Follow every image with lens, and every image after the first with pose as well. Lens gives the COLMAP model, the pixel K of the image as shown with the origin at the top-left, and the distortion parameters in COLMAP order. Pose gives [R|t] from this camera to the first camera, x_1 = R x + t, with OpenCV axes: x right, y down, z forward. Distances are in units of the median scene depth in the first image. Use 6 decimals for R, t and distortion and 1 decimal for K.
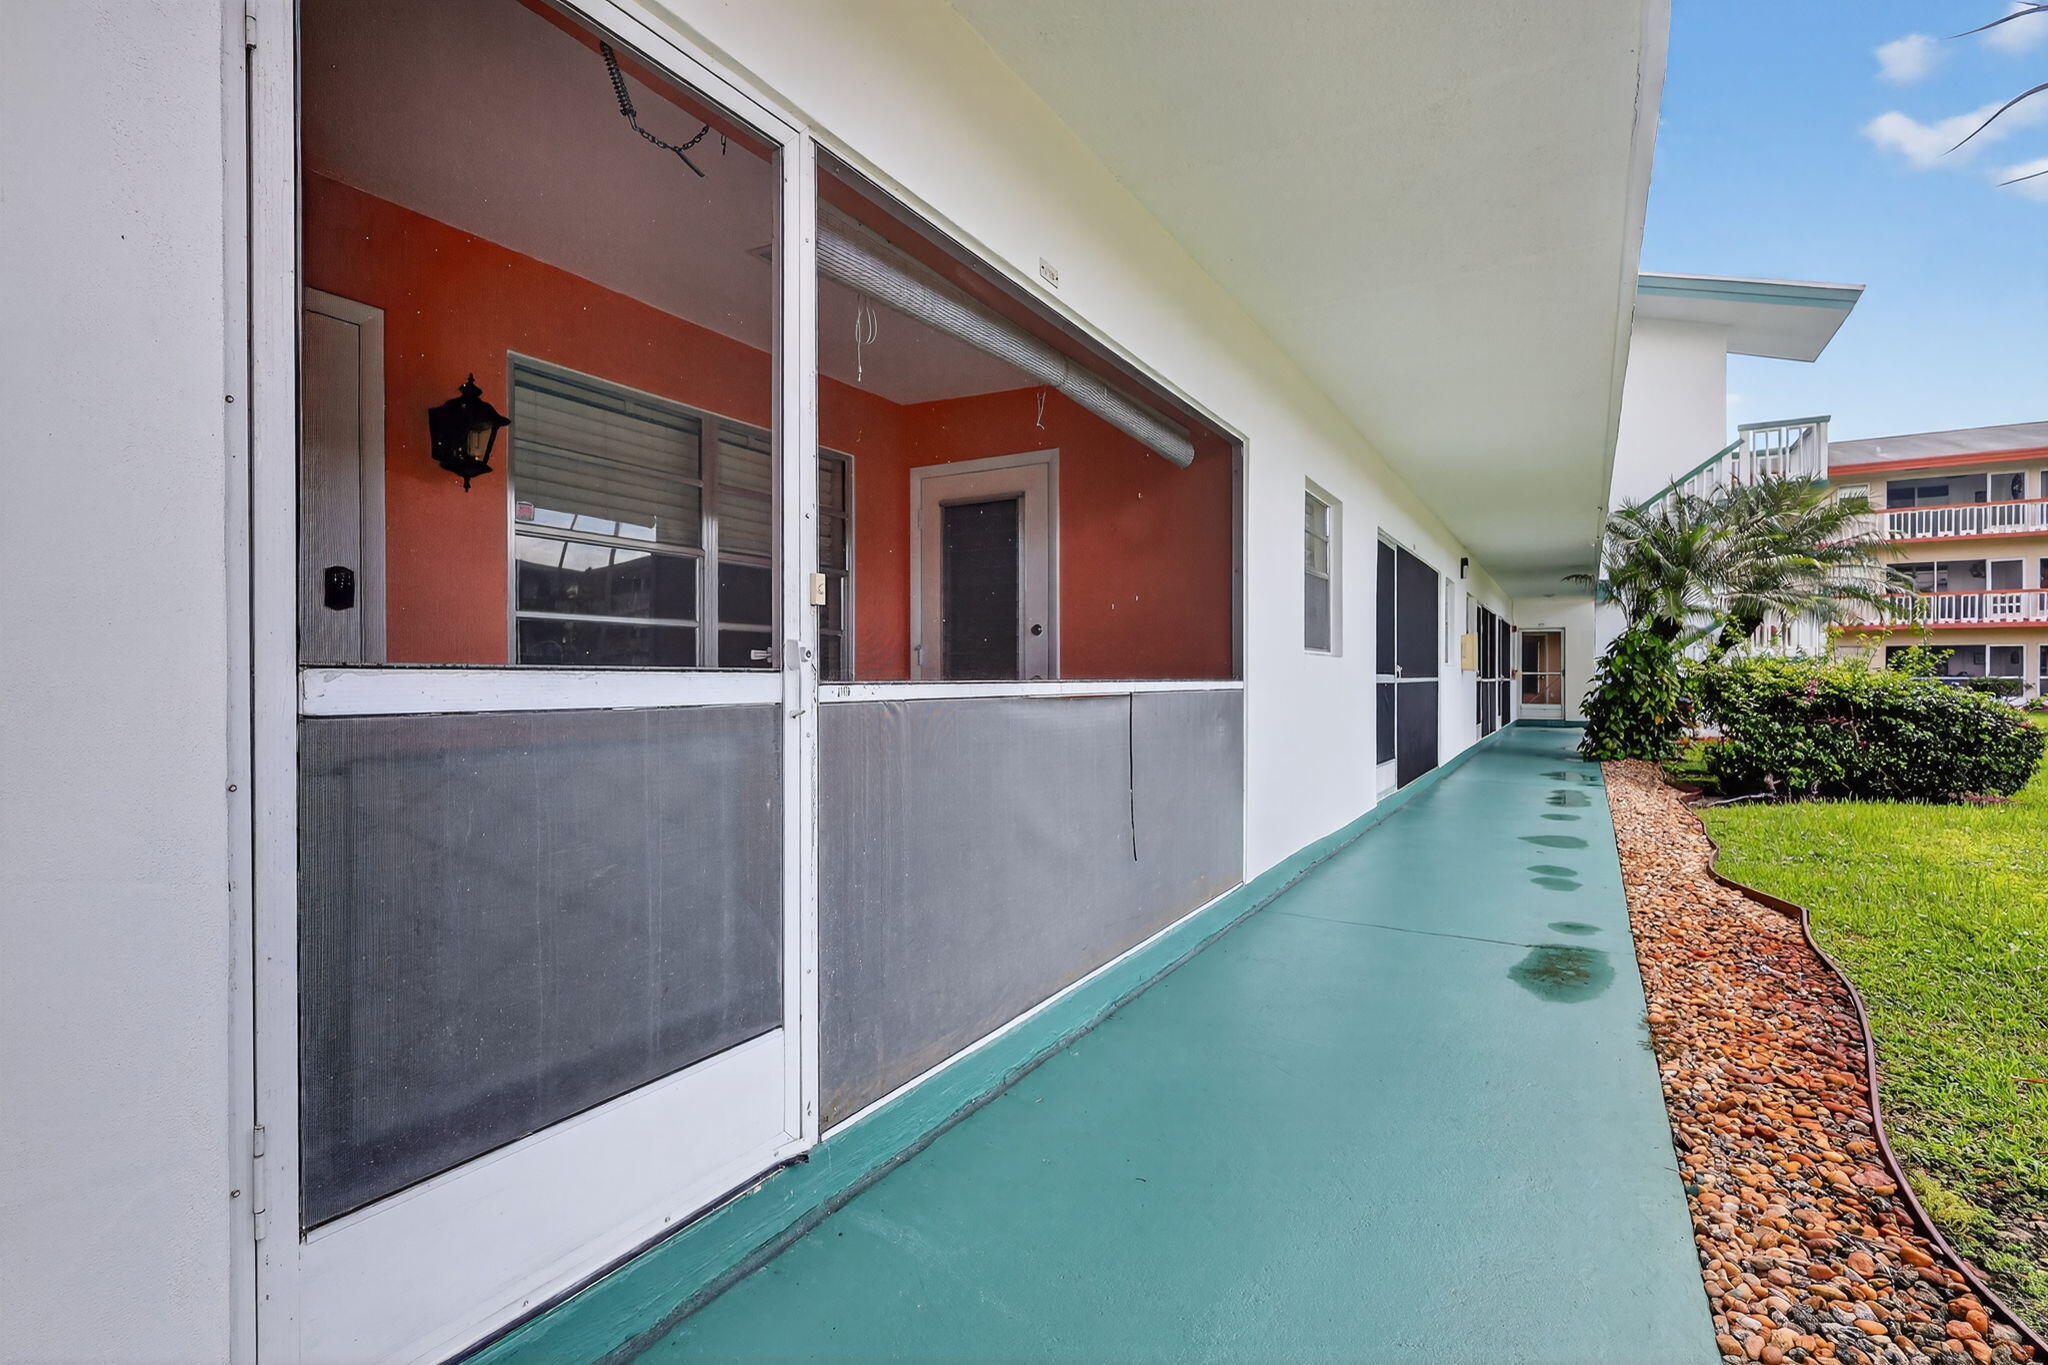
lens RADIAL K [[951.9, 0, 1024.0], [0, 951.9, 682.5], [0, 0, 1]] dist [0.001610, -0.000192]
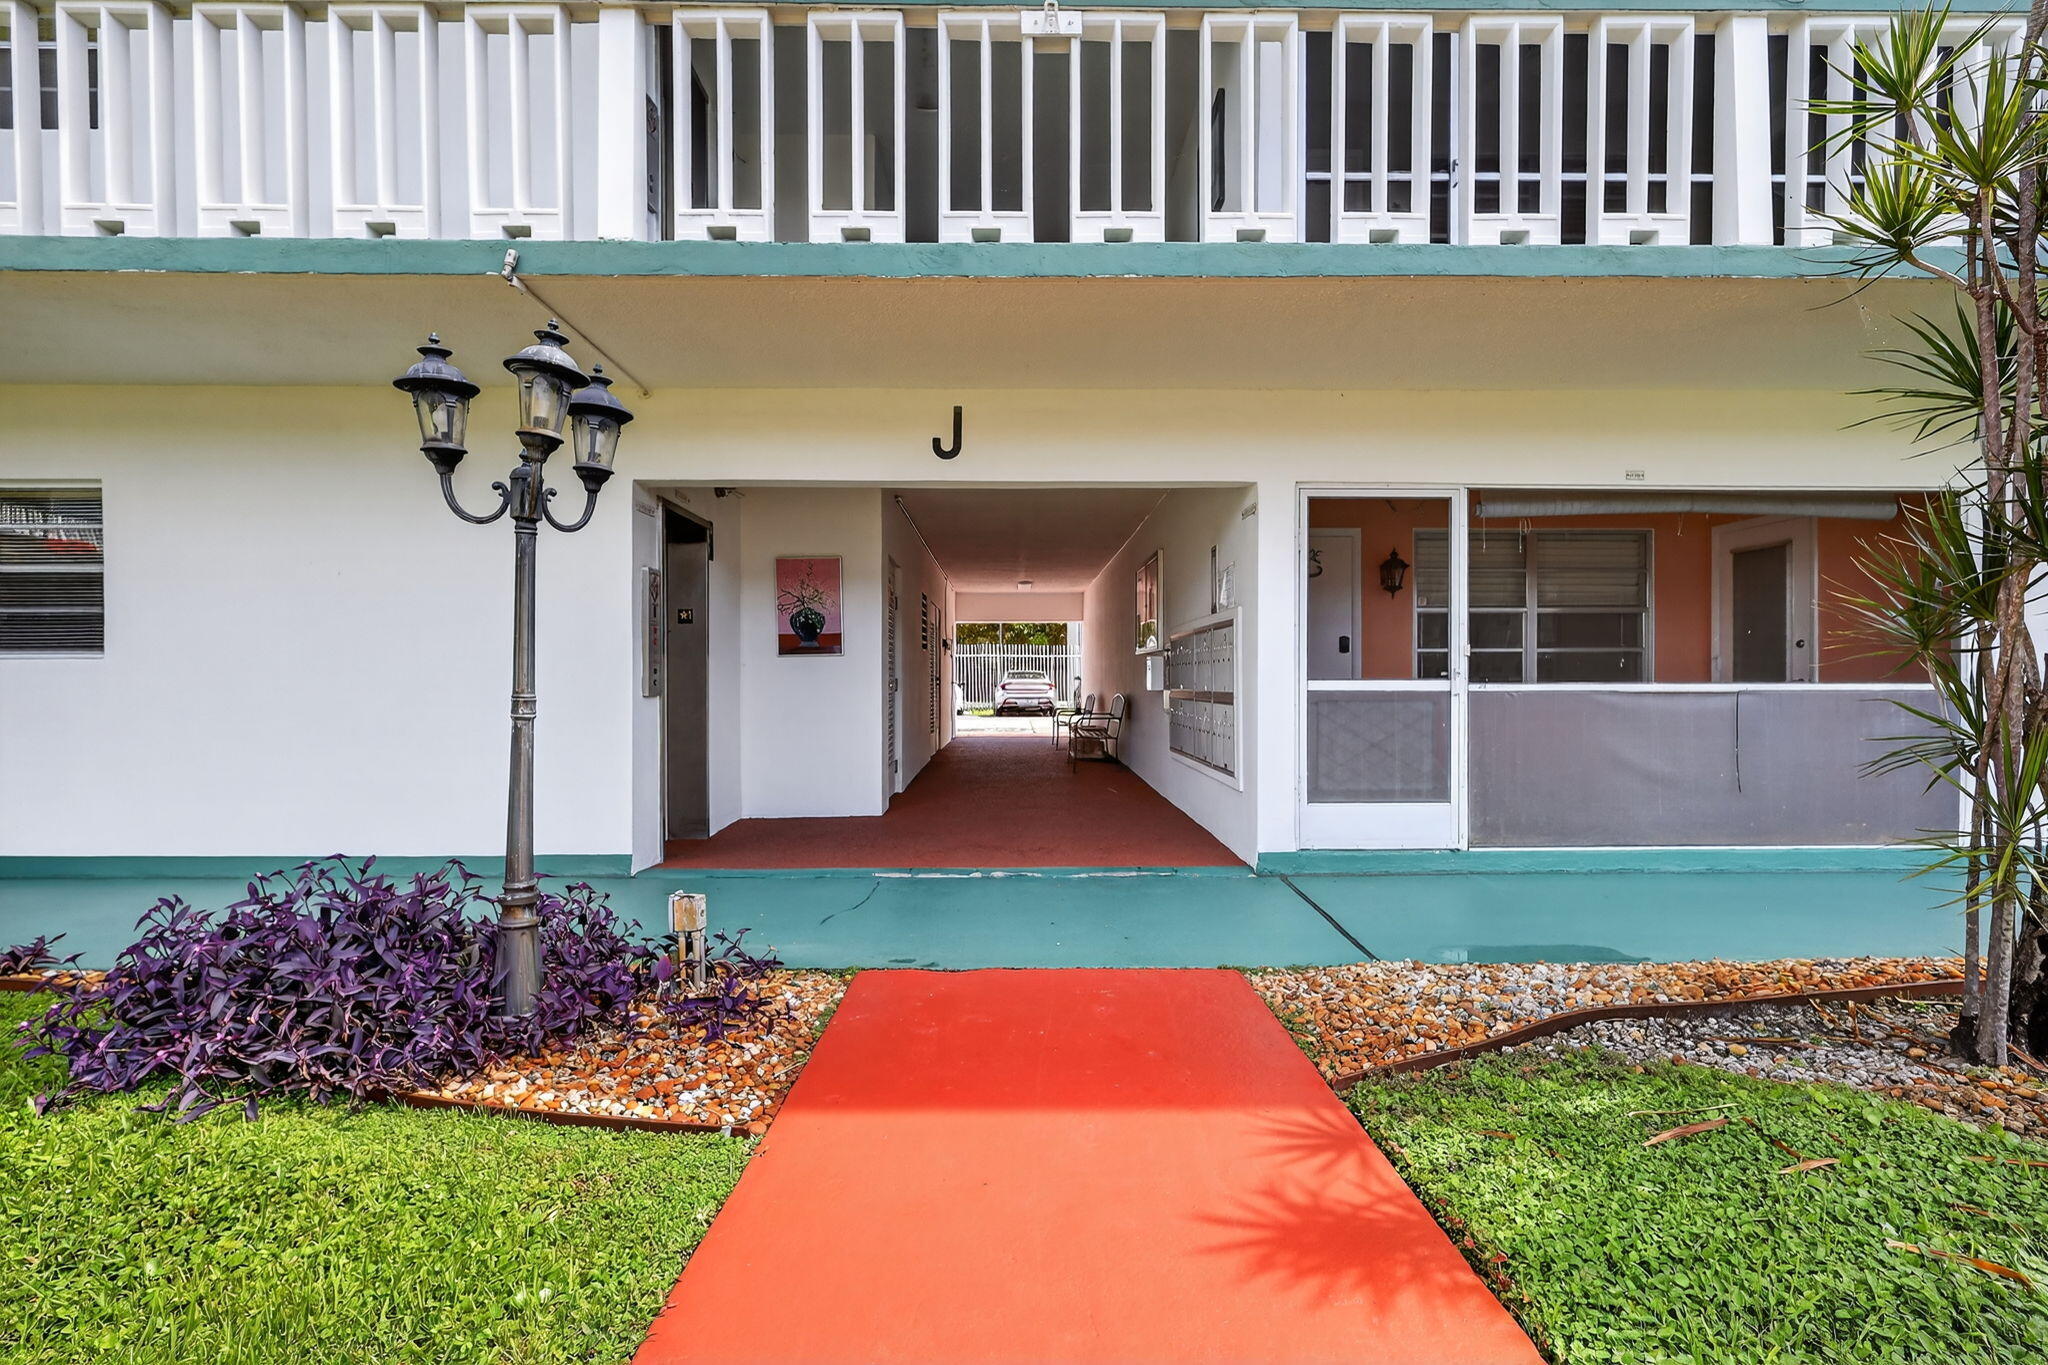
lens RADIAL K [[959.4, 0, 1011.6], [0, 959.4, 693.7], [0, 0, 1]] dist [0.000354, 0.000334]
pose [[0.518652, 0.012564, -0.854893, 1.110395], [-0.002137, 0.999908, 0.013399, -0.003418], [0.854983, -0.005122, 0.518631, -1.186485]]
